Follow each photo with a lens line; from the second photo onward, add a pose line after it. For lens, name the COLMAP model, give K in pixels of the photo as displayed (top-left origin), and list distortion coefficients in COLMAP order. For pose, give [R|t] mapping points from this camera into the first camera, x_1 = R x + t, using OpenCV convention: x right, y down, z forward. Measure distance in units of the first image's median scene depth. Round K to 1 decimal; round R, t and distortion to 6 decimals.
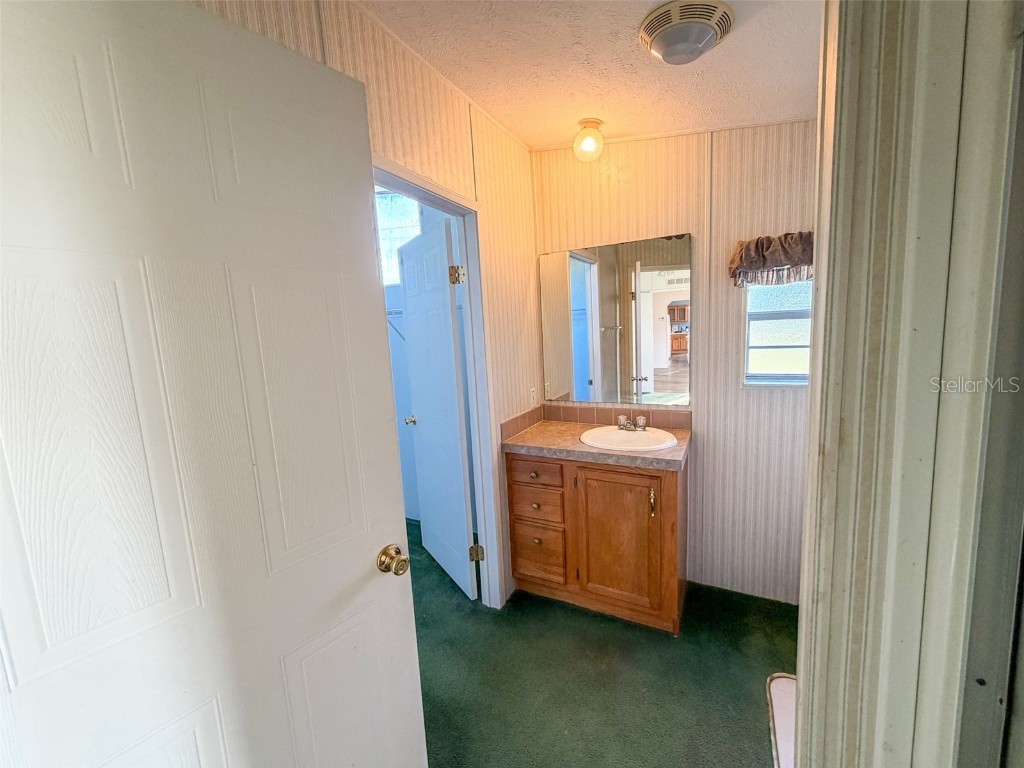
lens RADIAL K [[410.6, 0, 511.8], [0, 410.6, 386.0], [0, 0, 1]] dist [-0.002348, -0.000318]
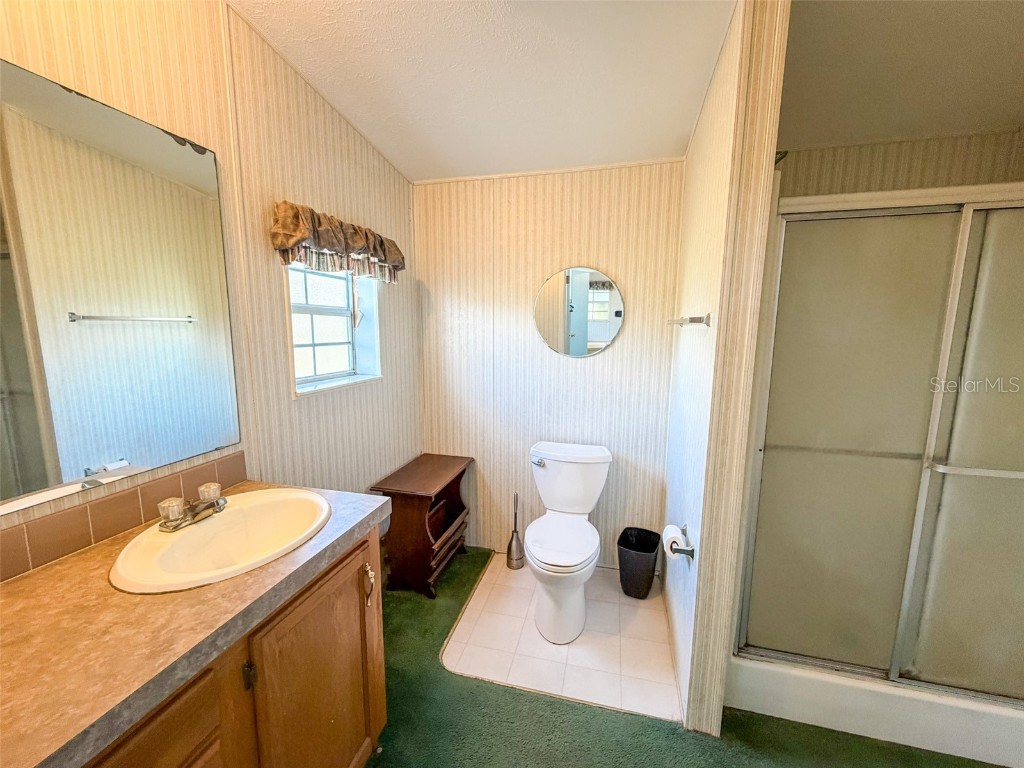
lens RADIAL K [[405.3, 0, 513.1], [0, 405.3, 385.5], [0, 0, 1]] dist [0.011318, 0.000000]
pose [[-0.227597, -0.091636, 0.969434, -0.262770], [0.127381, 0.984206, 0.122937, -0.063184], [-0.965388, 0.151467, -0.212329, 0.775175]]
